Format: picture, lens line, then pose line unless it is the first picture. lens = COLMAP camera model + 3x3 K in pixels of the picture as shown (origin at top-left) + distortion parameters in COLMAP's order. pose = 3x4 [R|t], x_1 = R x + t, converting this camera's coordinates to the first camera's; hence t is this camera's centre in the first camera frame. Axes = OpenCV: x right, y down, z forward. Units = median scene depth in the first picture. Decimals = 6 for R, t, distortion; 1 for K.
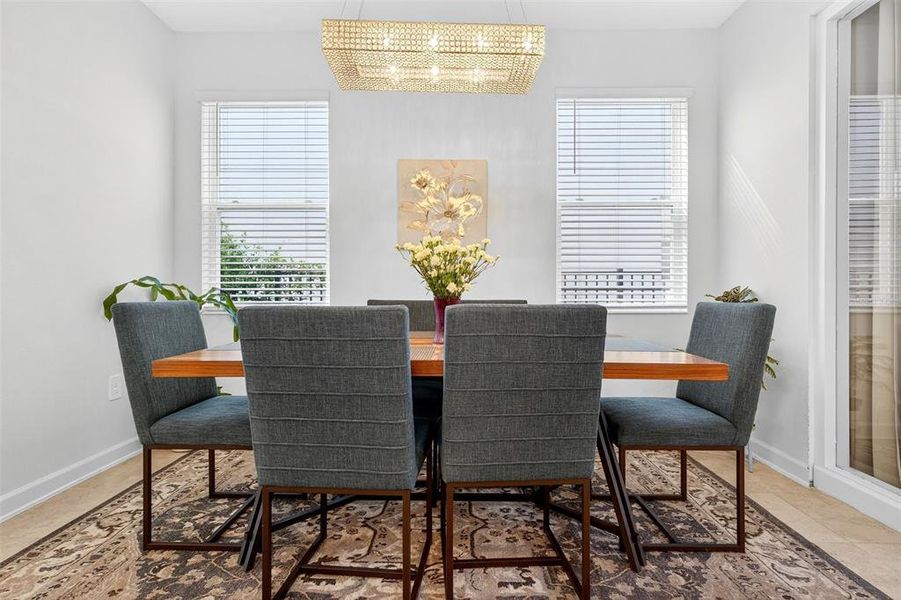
lens RADIAL K [[451.7, 0, 455.1], [0, 451.7, 294.0], [0, 0, 1]] dist [0.012444, -0.001327]
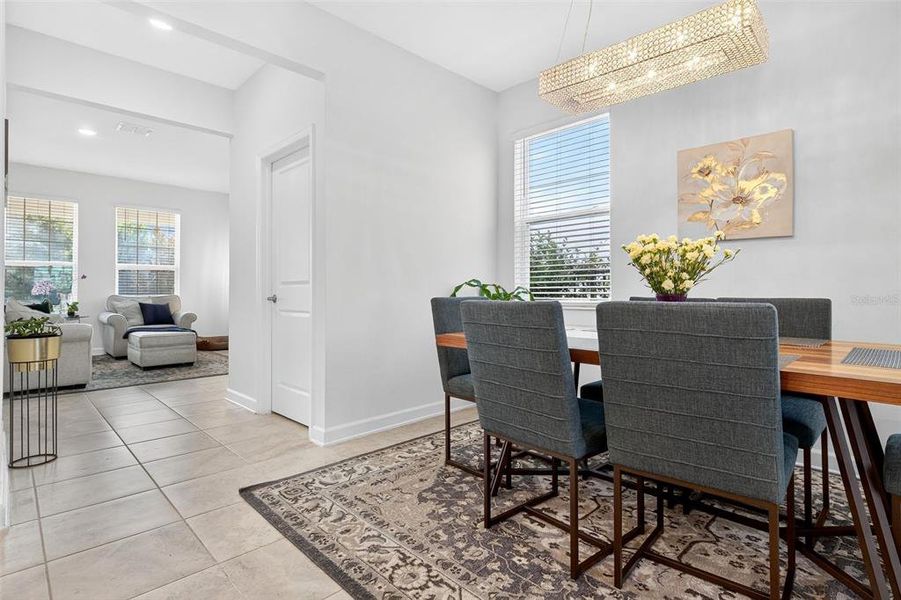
lens RADIAL K [[453.3, 0, 449.2], [0, 453.3, 287.0], [0, 0, 1]] dist [0.008524, -0.000444]
pose [[0.706574, -0.010661, -0.707559, 0.247968], [0.004022, 0.999931, -0.011049, -0.000484], [0.707628, 0.004962, 0.706568, -0.030855]]
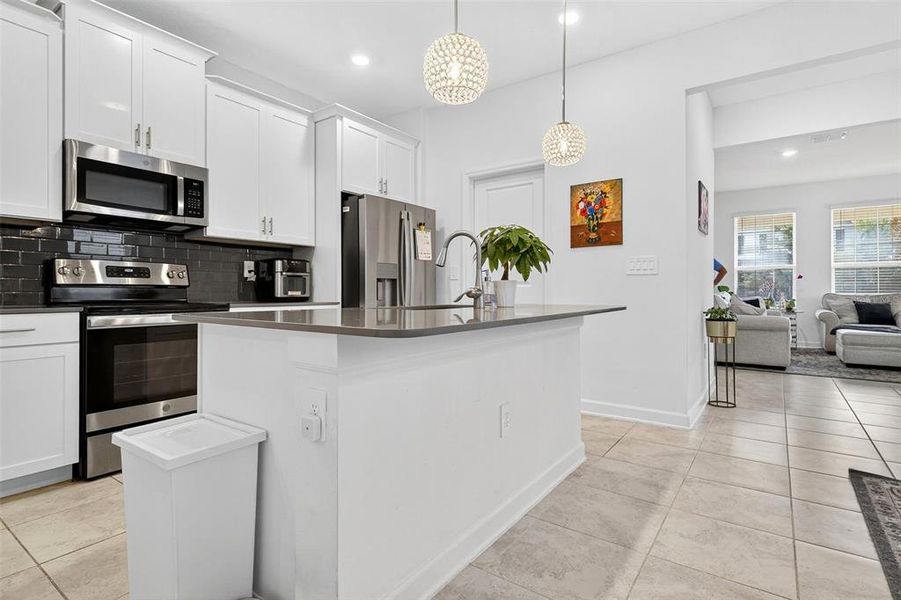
lens RADIAL K [[453.3, 0, 449.2], [0, 453.3, 287.0], [0, 0, 1]] dist [0.008524, -0.000444]
pose [[-0.576006, -0.008828, -0.817398, 0.600683], [-0.000508, 0.999945, -0.010441, 0.001828], [0.817445, -0.005599, -0.575979, 0.158434]]
